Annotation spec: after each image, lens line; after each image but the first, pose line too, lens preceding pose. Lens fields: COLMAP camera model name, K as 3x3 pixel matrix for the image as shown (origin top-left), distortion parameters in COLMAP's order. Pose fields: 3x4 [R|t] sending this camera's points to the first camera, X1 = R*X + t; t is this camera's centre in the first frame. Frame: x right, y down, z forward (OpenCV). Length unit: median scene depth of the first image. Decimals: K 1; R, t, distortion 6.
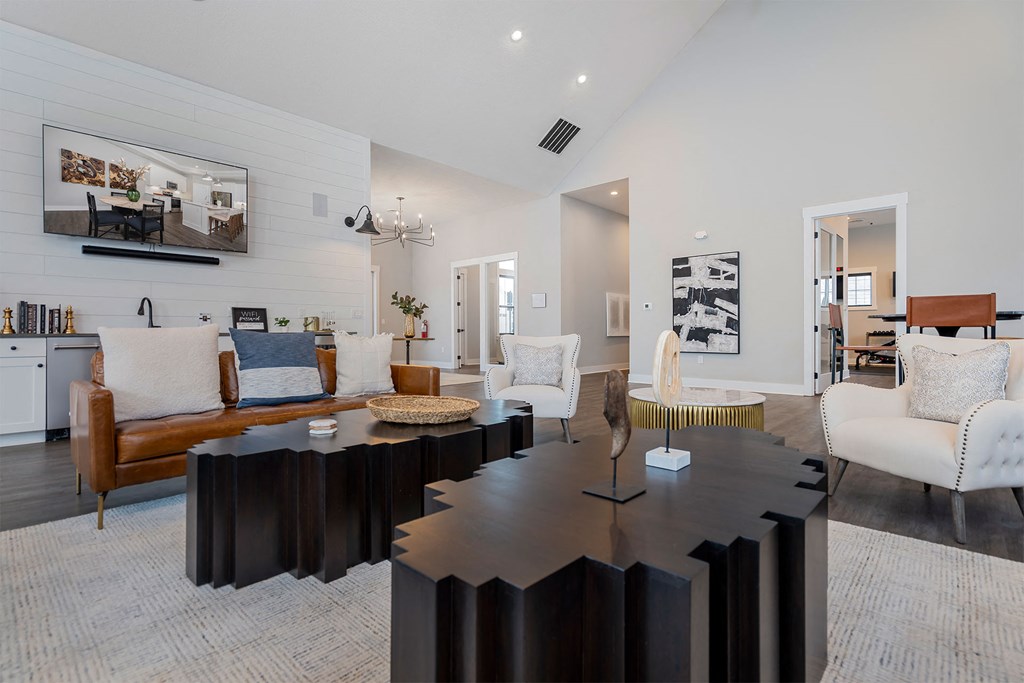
lens RADIAL K [[523.9, 0, 512.0], [0, 523.9, 341.5], [0, 0, 1]] dist [0.009591, 0.000082]
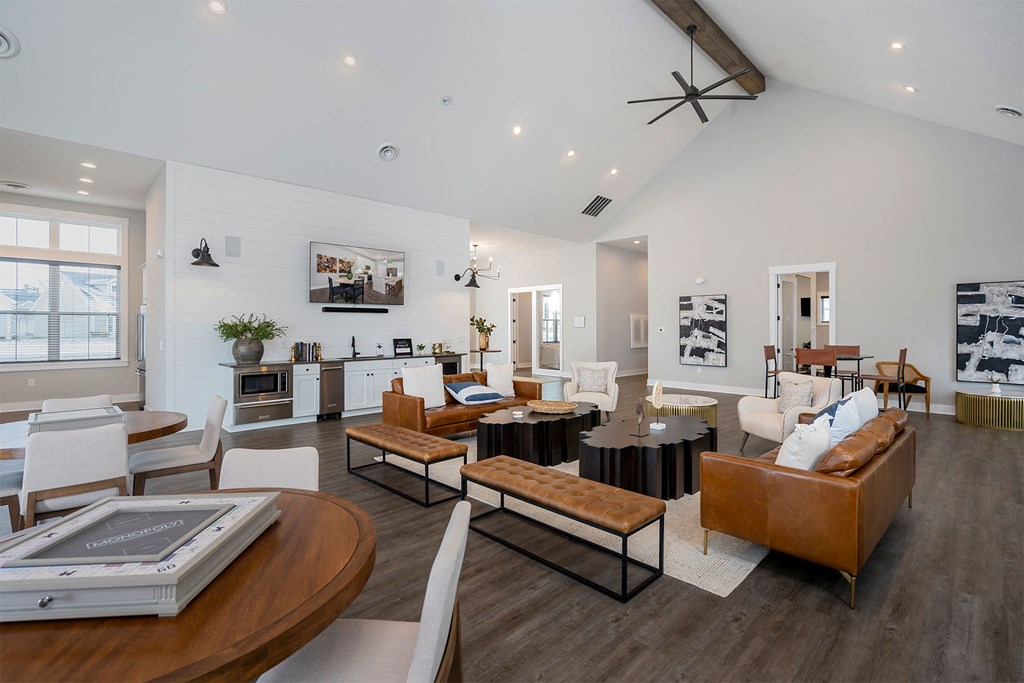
lens RADIAL K [[514.9, 0, 511.8], [0, 514.9, 328.9], [0, 0, 1]] dist [-0.001739, -0.000035]
pose [[0.999073, 0.004464, -0.042807, -0.083655], [-0.004952, 0.999924, -0.011309, -0.059833], [0.042753, 0.011511, 0.999019, -0.404876]]
